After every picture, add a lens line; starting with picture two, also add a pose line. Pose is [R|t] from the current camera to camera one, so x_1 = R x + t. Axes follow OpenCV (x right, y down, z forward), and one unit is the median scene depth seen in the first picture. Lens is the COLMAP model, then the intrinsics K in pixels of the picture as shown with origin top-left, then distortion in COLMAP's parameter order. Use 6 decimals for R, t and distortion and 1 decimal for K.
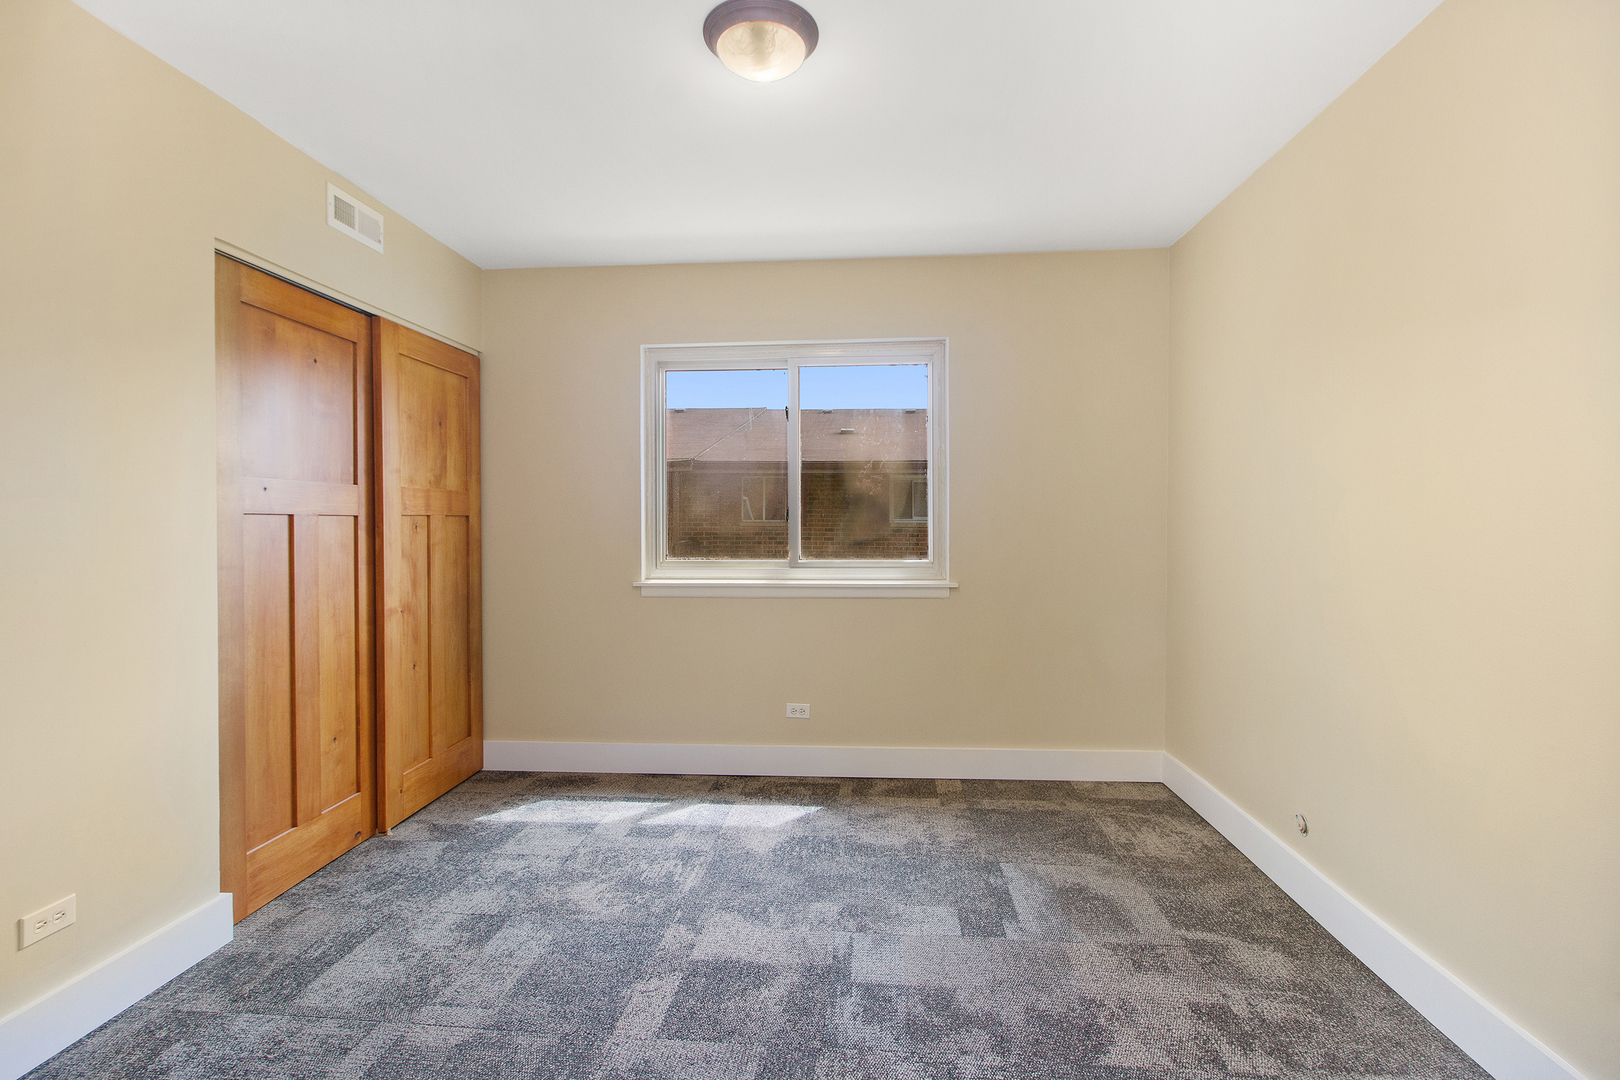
lens RADIAL K [[754.2, 0, 814.7], [0, 754.2, 534.5], [0, 0, 1]] dist [0.001490, 0.000201]
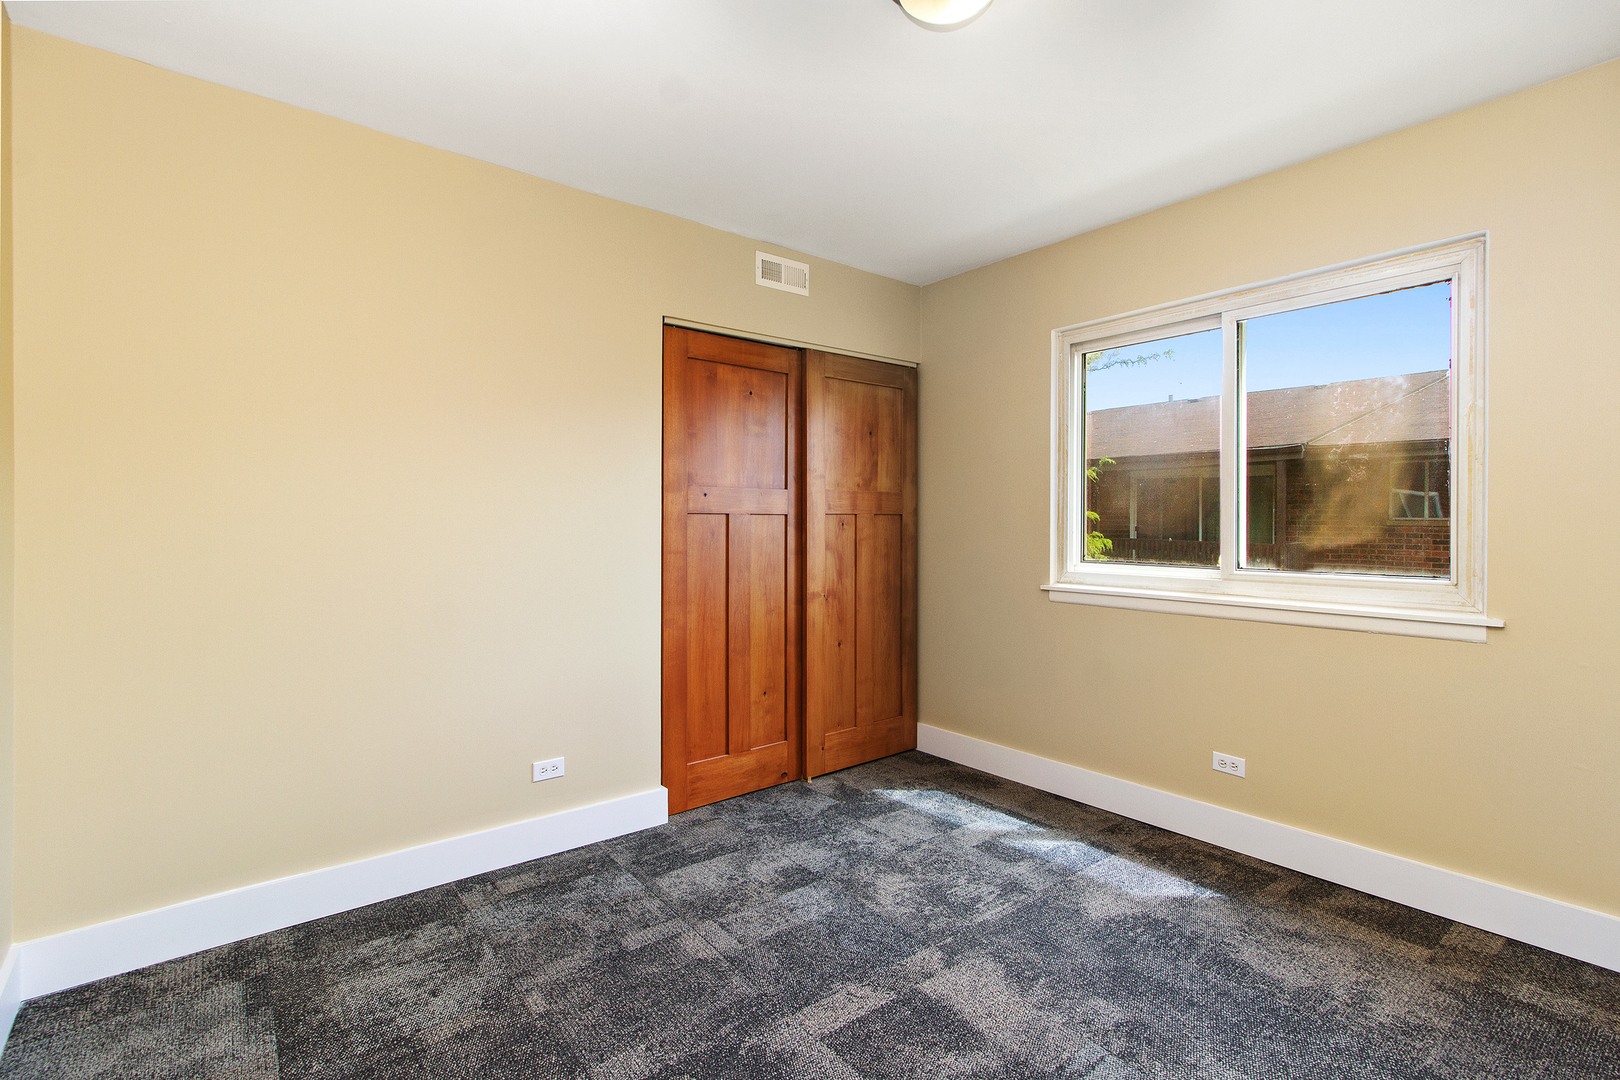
lens RADIAL K [[754.2, 0, 812.9], [0, 754.2, 529.6], [0, 0, 1]] dist [0.001490, 0.000201]
pose [[0.680687, 0.011405, -0.732485, 0.315032], [-0.015695, 0.999876, 0.000983, -0.002466], [0.732406, 0.010827, 0.680782, 0.194145]]
